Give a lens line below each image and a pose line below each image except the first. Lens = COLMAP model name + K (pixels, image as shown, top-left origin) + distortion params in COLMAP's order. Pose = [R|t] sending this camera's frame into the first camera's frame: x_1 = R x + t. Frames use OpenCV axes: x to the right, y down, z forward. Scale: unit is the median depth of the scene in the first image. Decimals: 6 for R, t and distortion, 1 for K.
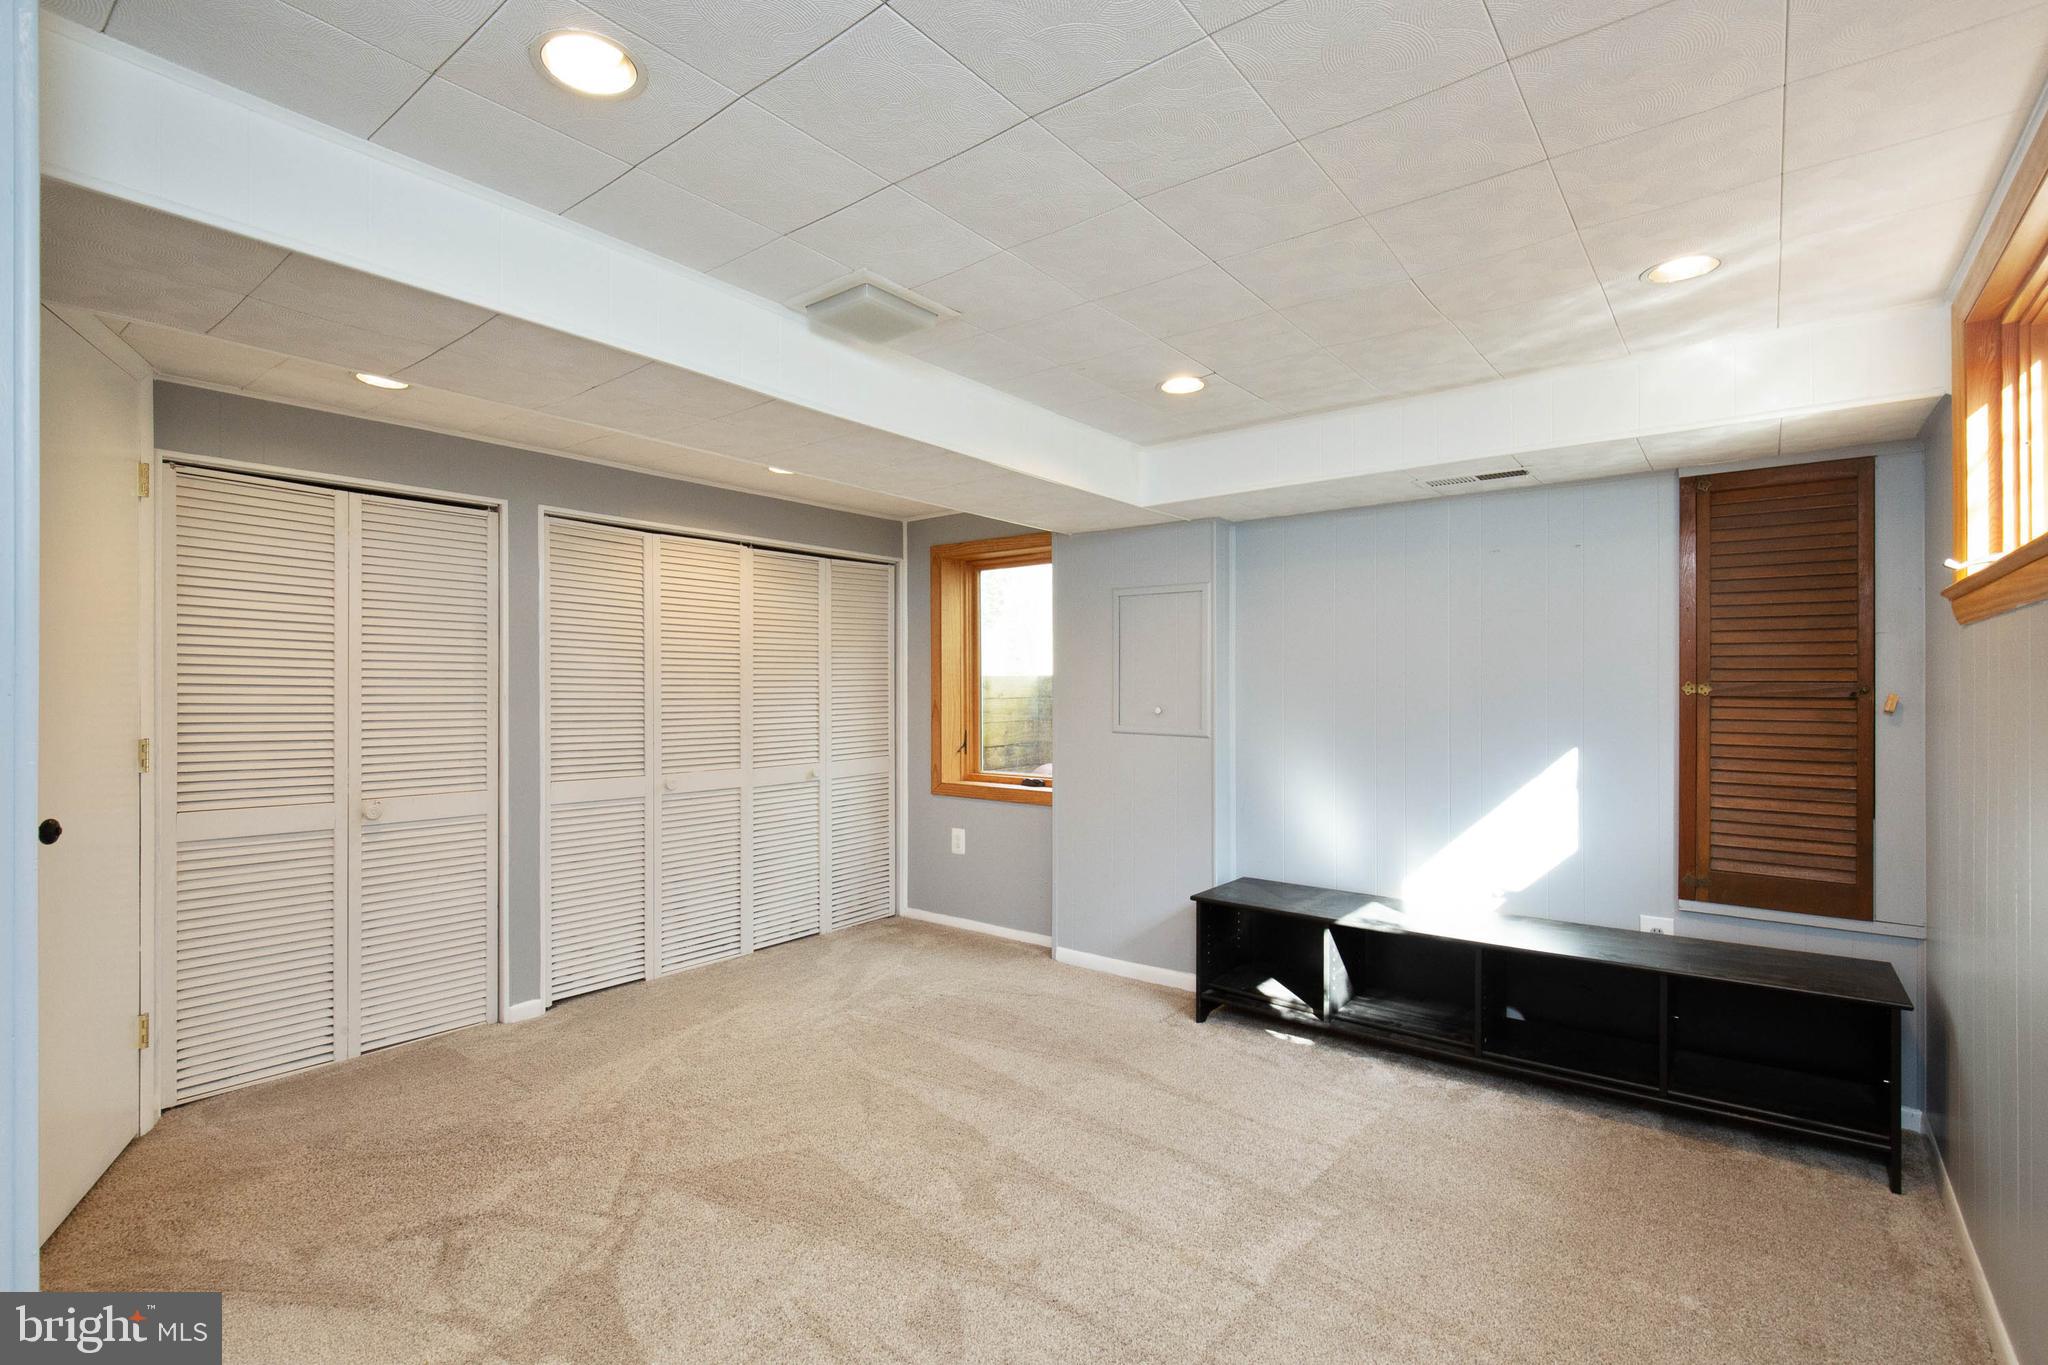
lens RADIAL K [[960.4, 0, 1022.1], [0, 960.4, 680.2], [0, 0, 1]] dist [-0.008198, -0.000094]
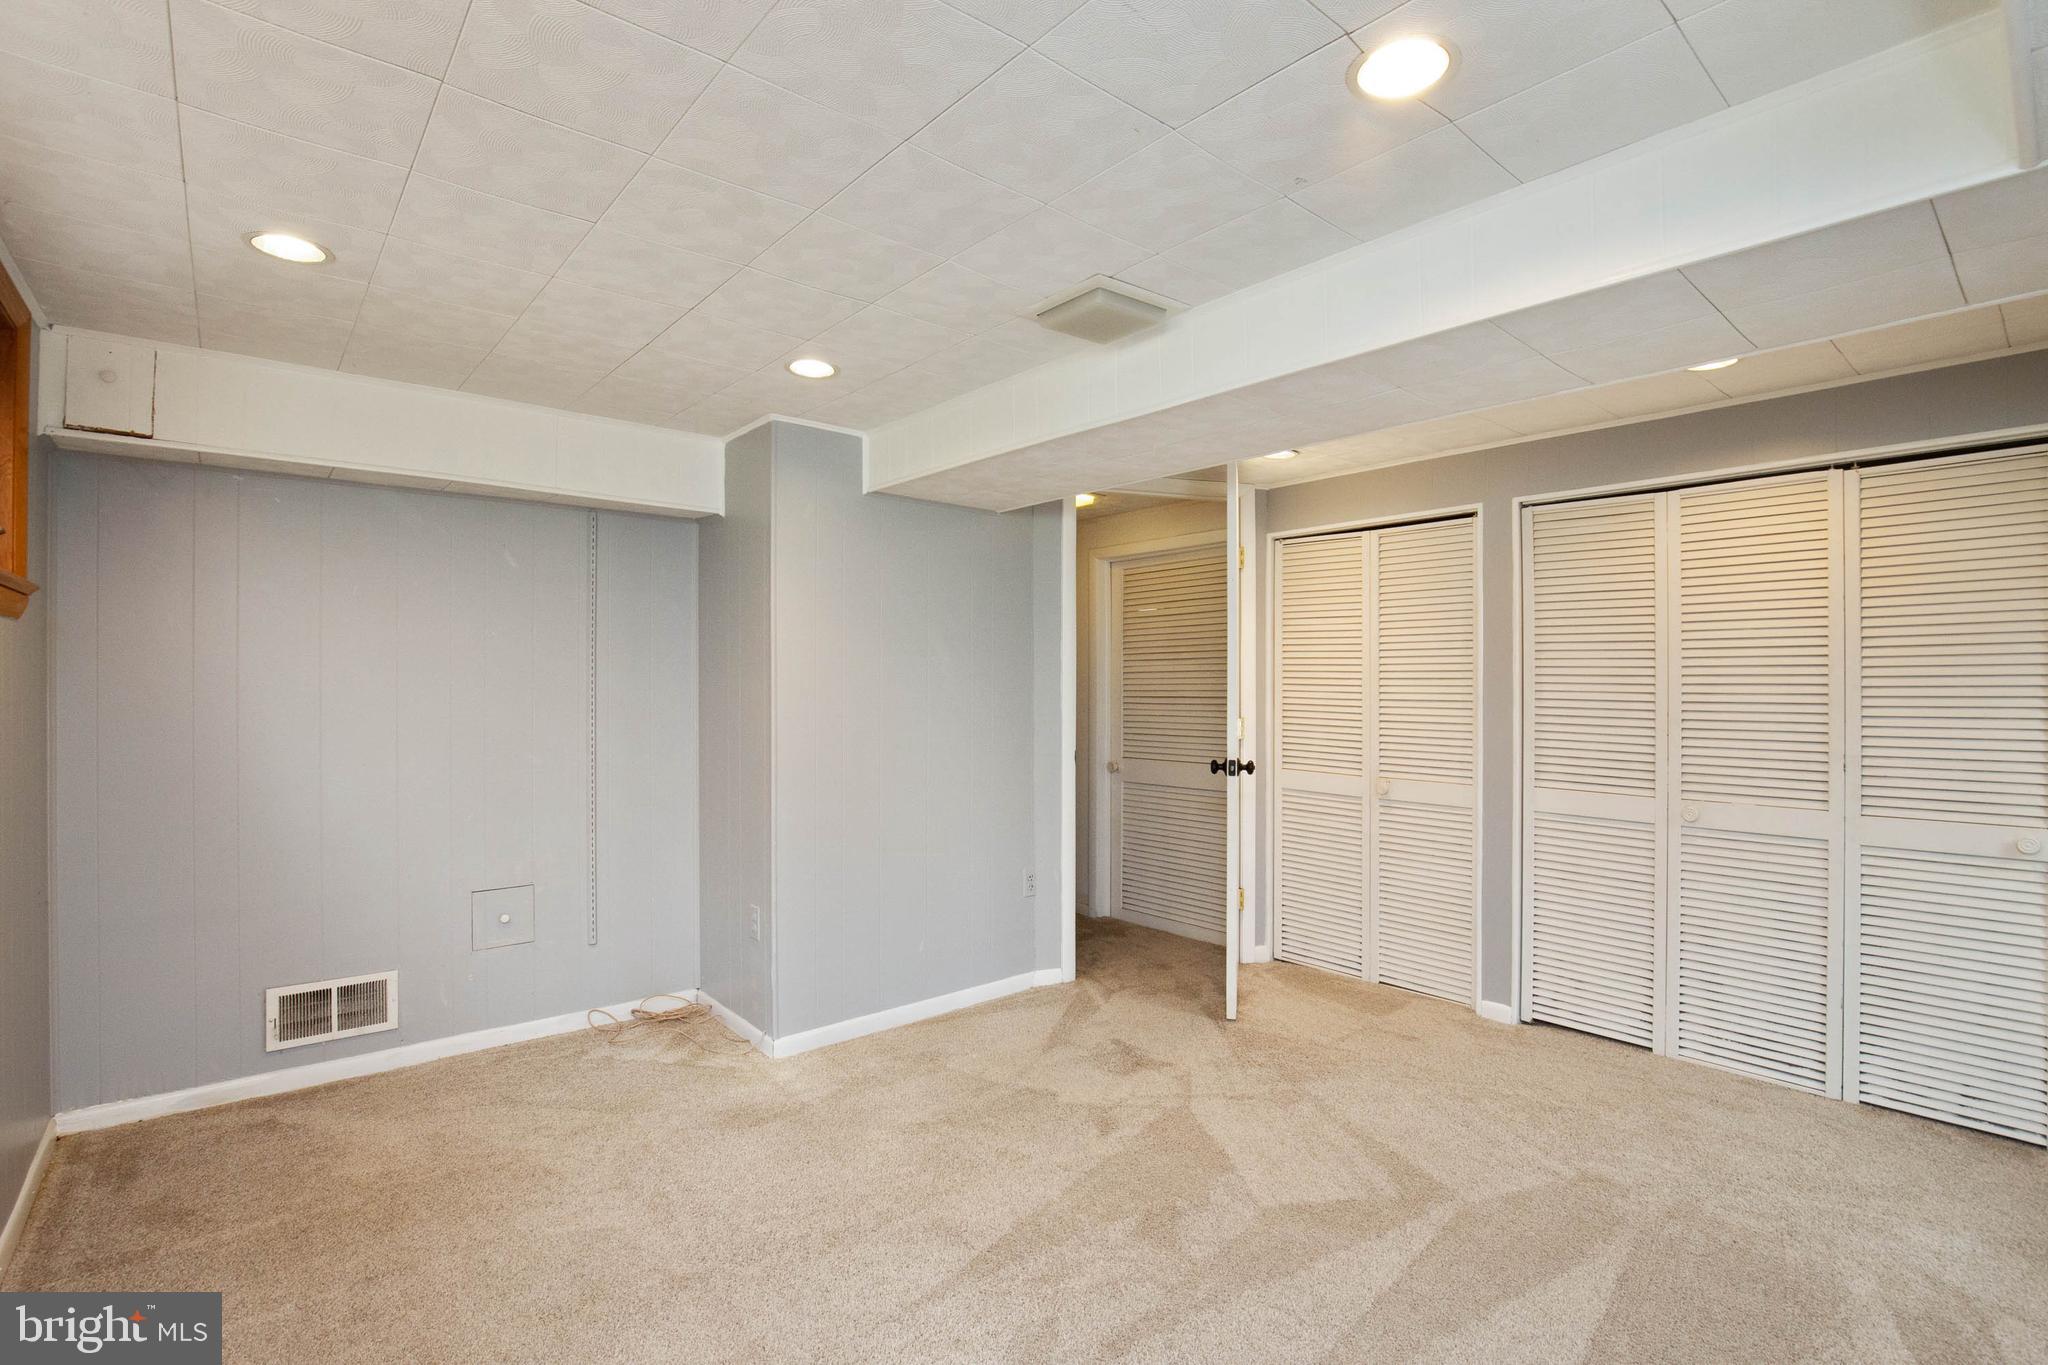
lens RADIAL K [[960.4, 0, 1030.4], [0, 960.4, 695.7], [0, 0, 1]] dist [-0.008198, -0.000094]
pose [[-0.200250, 0.012194, -0.979669, 0.541604], [0.007794, 0.999911, 0.010853, 0.001778], [0.979714, -0.005462, -0.200327, 0.712579]]
